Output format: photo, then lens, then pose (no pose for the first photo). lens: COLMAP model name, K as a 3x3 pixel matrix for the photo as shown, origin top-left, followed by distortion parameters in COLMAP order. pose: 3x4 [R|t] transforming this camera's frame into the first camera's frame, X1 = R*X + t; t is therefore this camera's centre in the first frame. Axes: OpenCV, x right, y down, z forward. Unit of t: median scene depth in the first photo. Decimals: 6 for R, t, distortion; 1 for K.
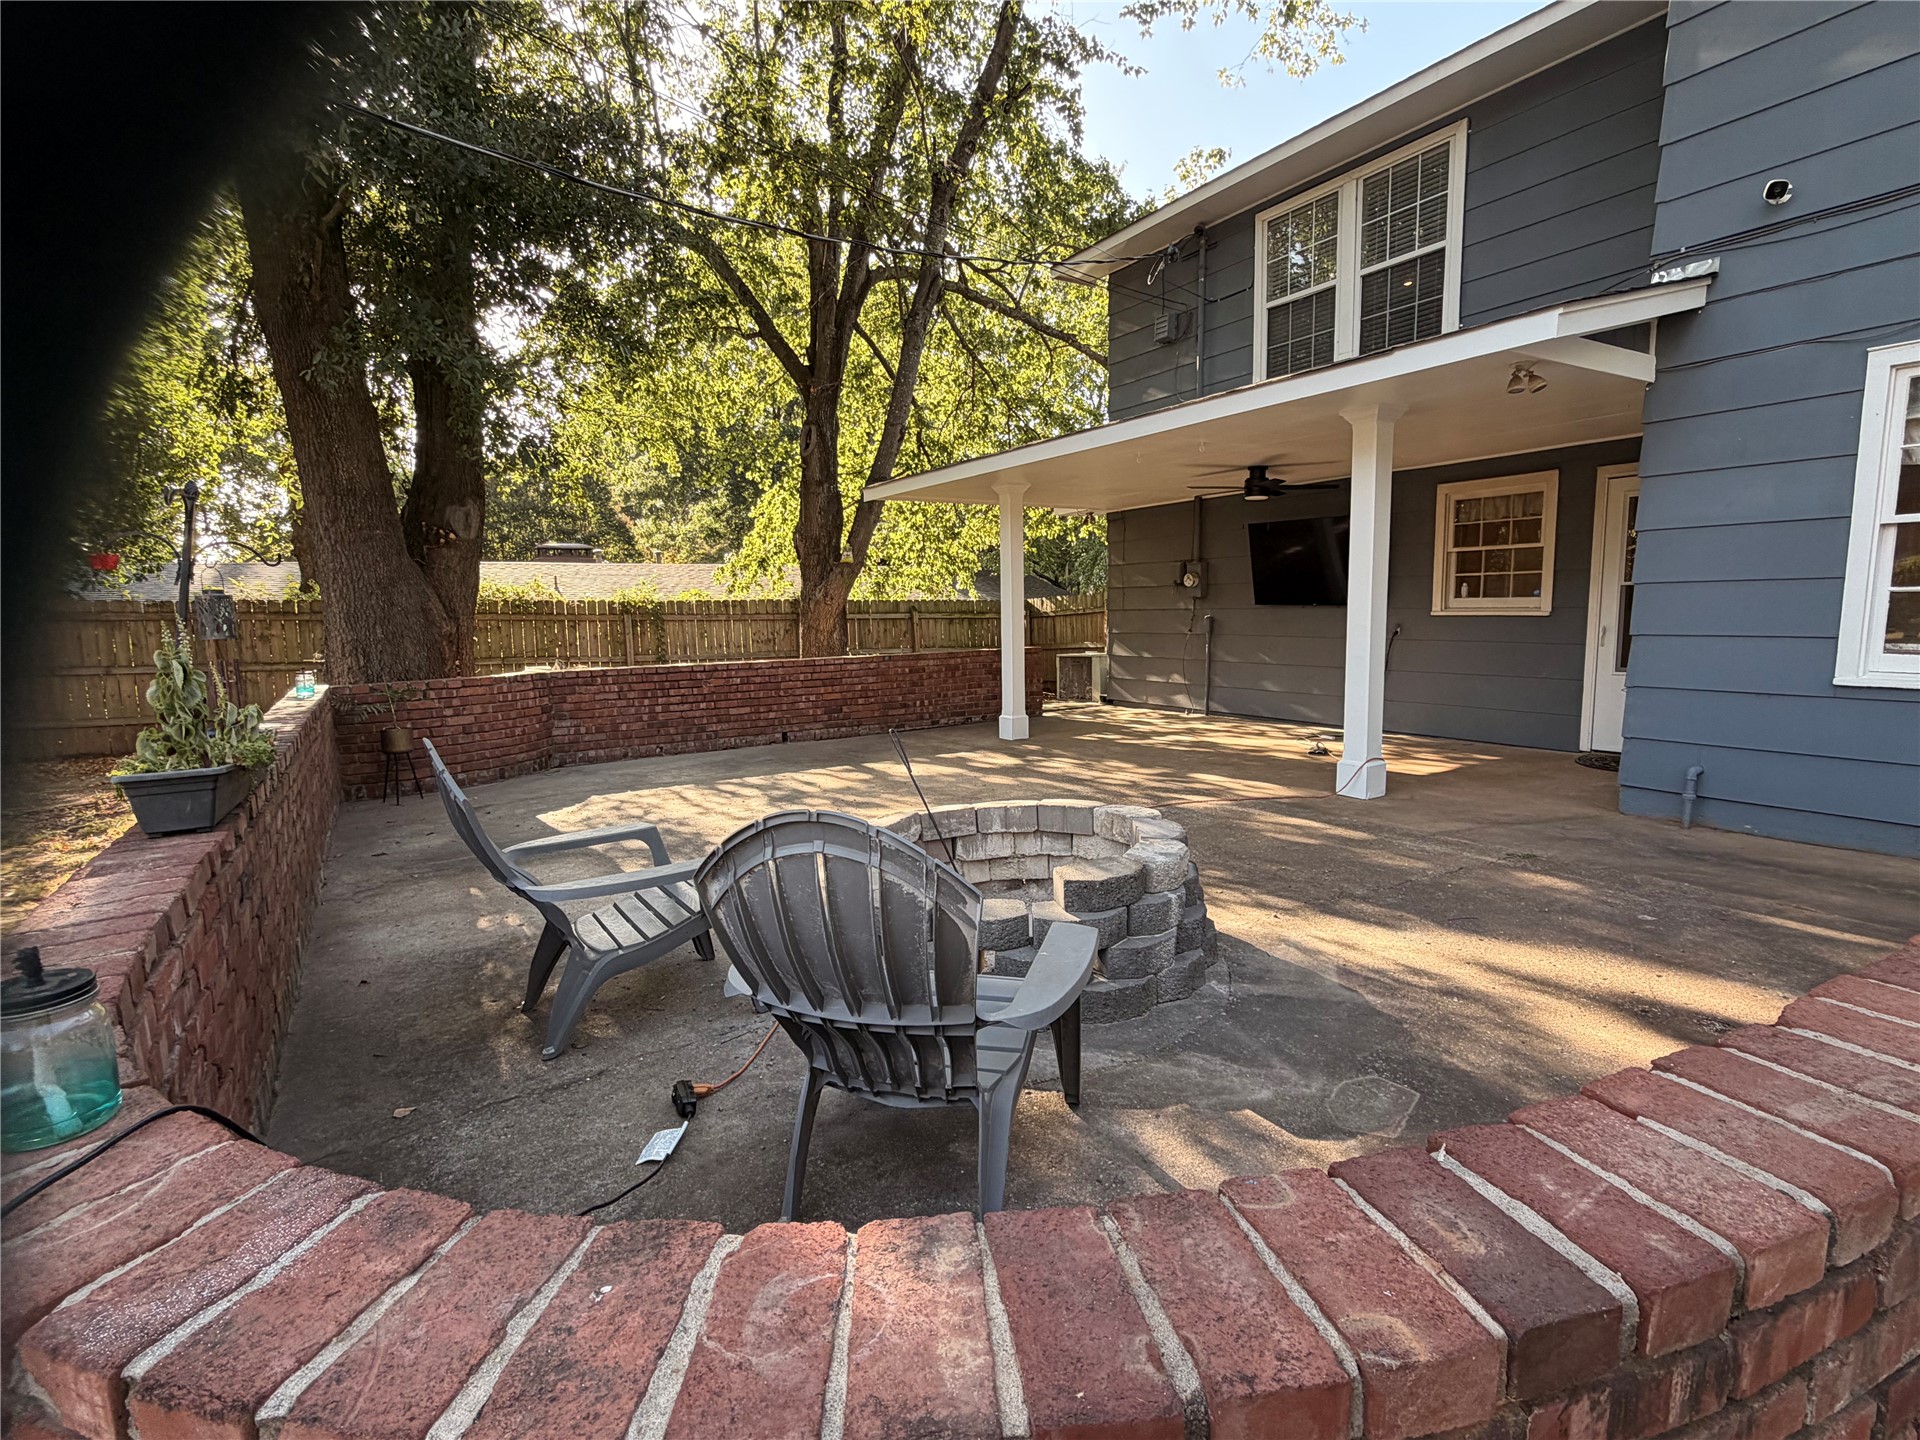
lens RADIAL K [[913.4, 0, 960.2], [0, 913.4, 726.0], [0, 0, 1]] dist [0.001402, -0.000042]
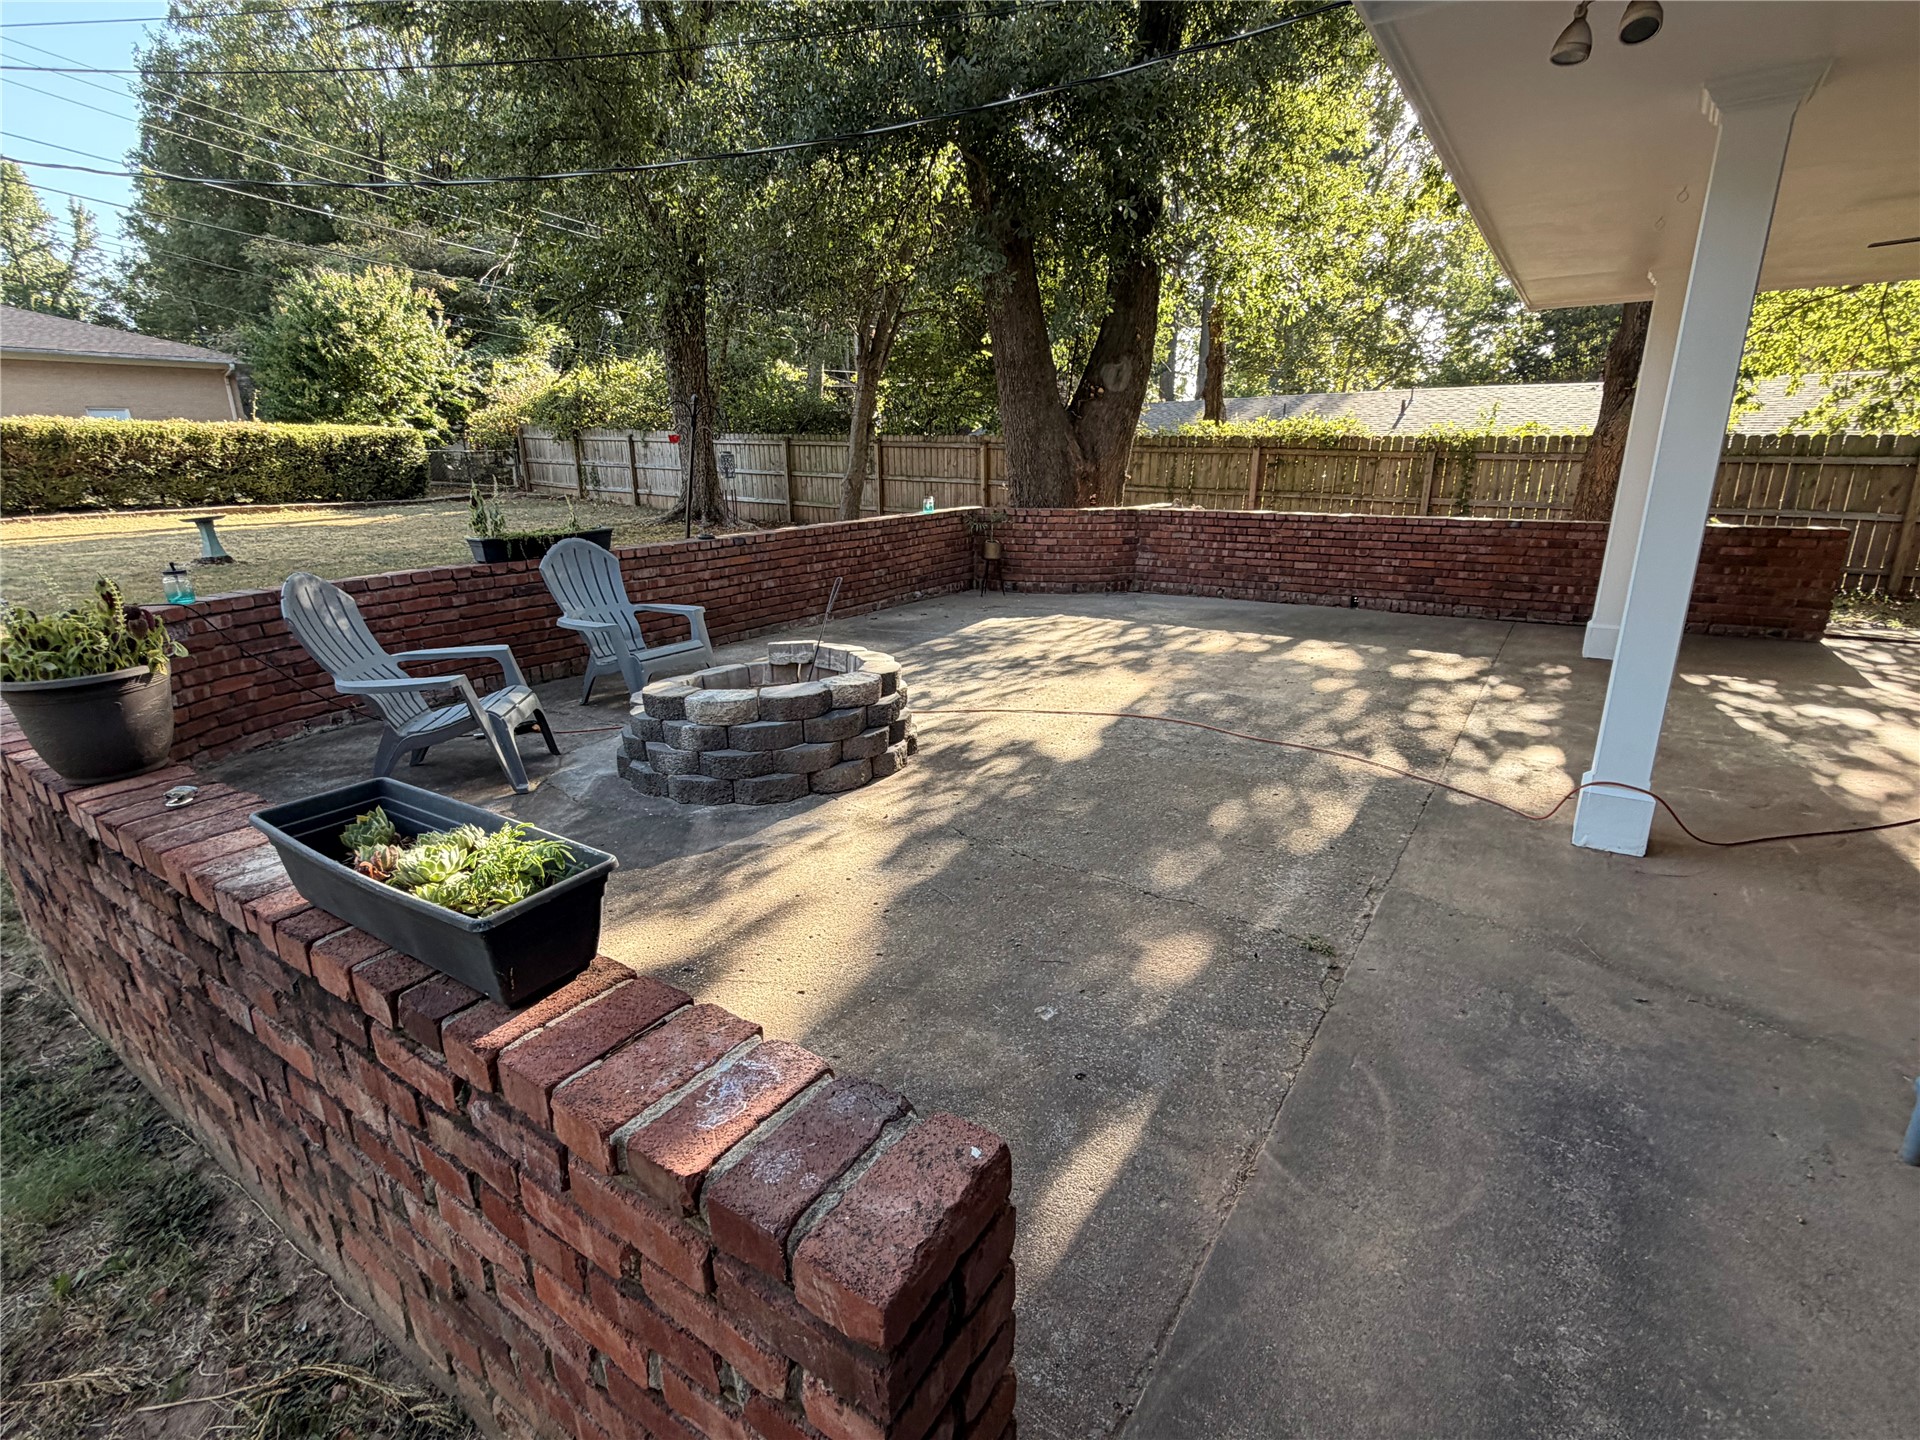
lens RADIAL K [[913.4, 0, 960.2], [0, 913.4, 726.0], [0, 0, 1]] dist [0.001402, -0.000042]
pose [[0.418658, 0.282506, -0.863085, 0.606960], [-0.115046, 0.959225, 0.258170, -0.076861], [0.900827, -0.008791, 0.434089, 0.320518]]
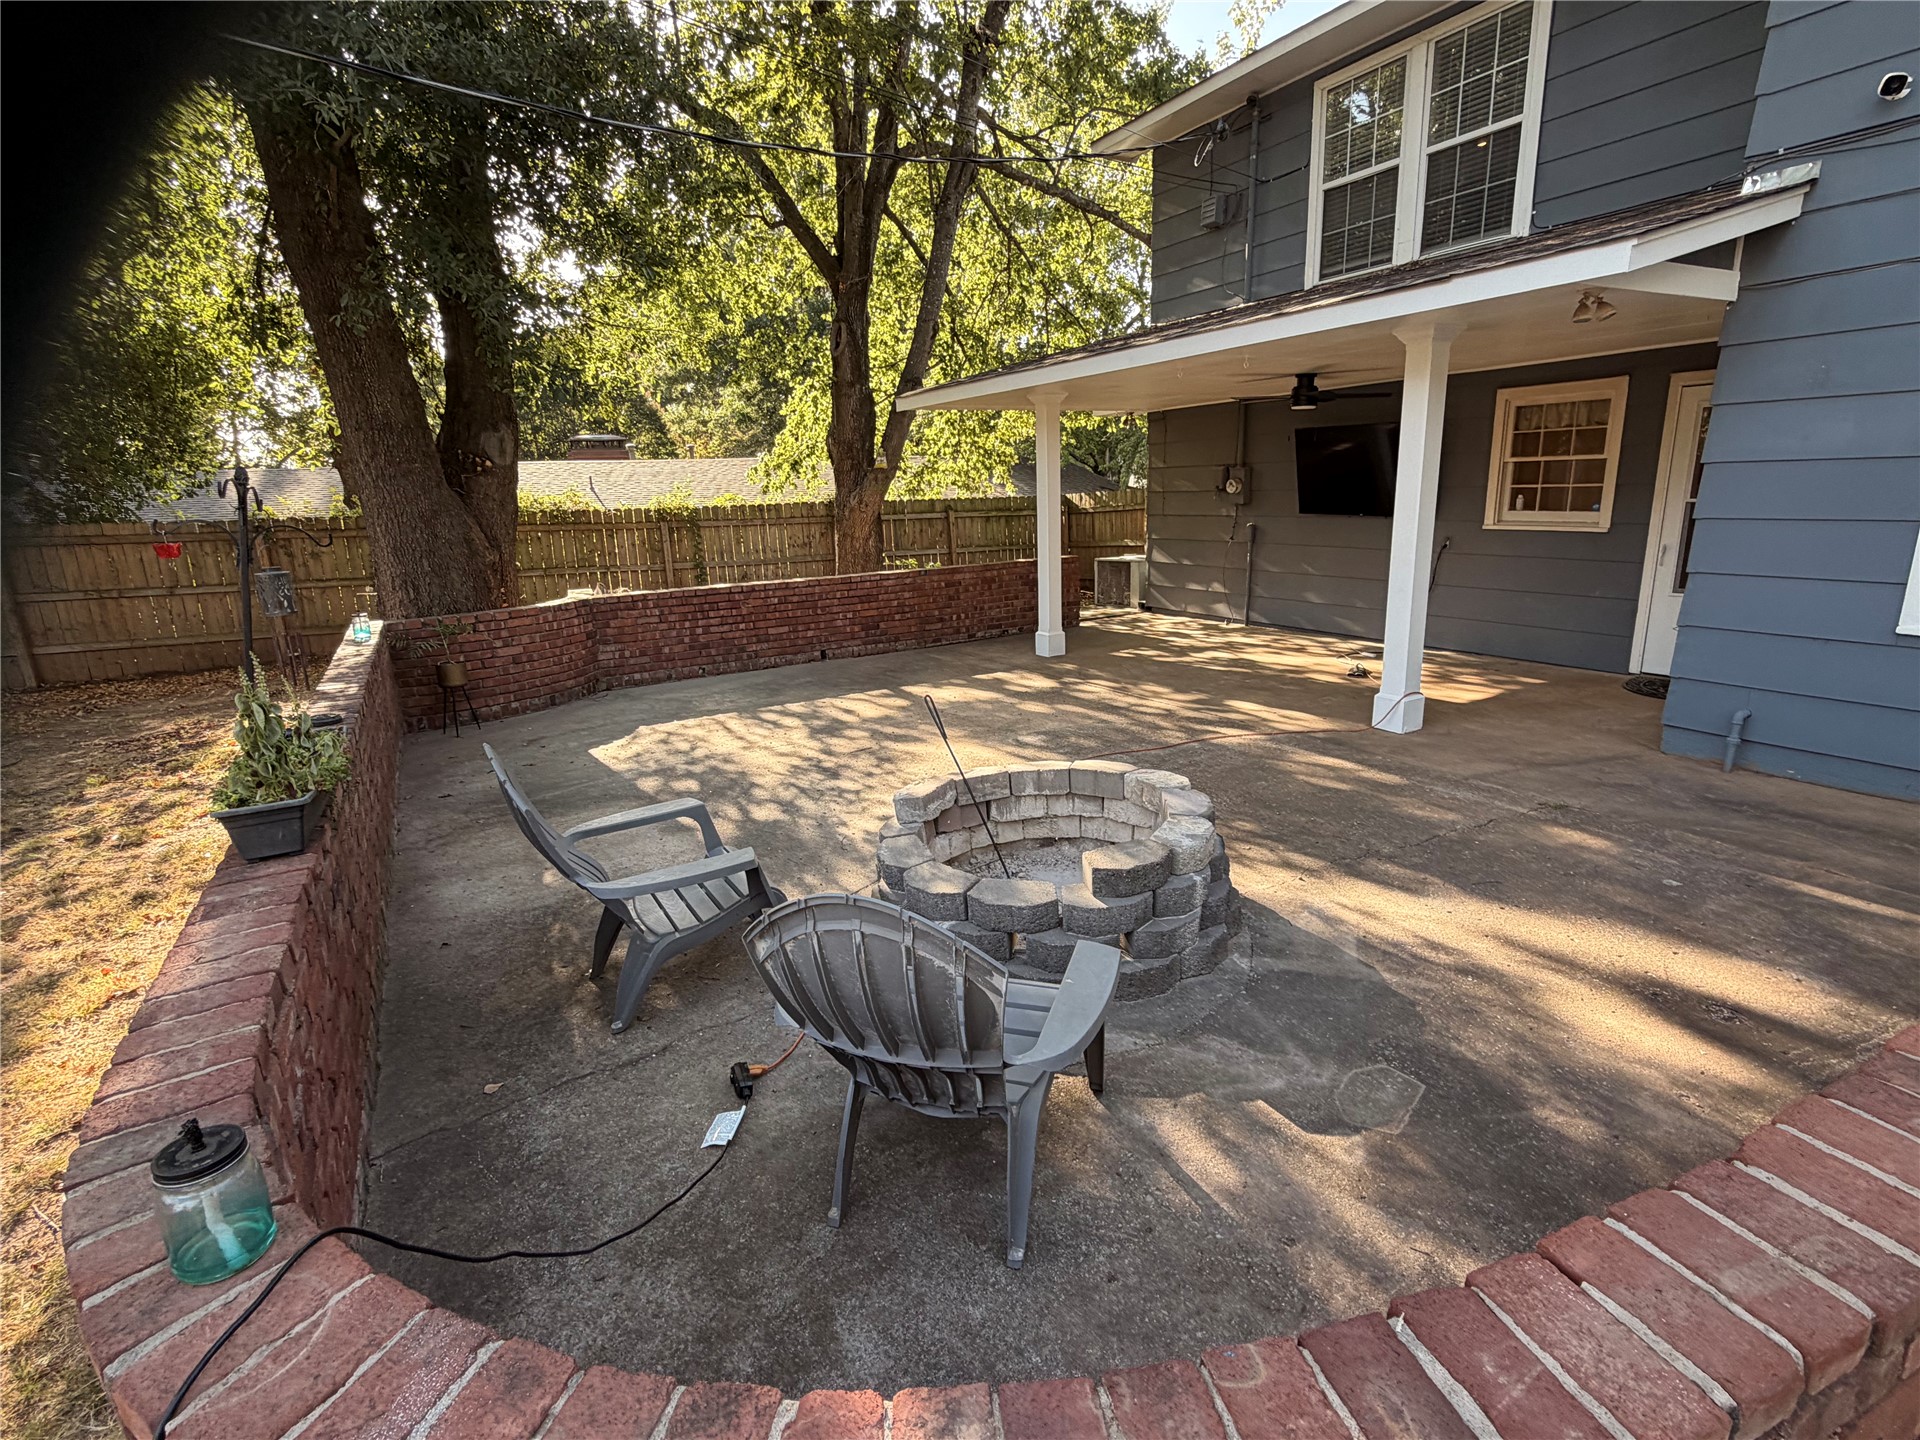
lens RADIAL K [[913.1, 0, 960.0], [0, 913.1, 720.0], [0, 0, 1]] dist [0.001125, 0.000254]
pose [[0.999042, -0.005980, -0.043362, 0.003424], [0.011261, 0.992394, 0.122585, -0.049969], [0.042299, -0.122956, 0.991510, -0.007822]]
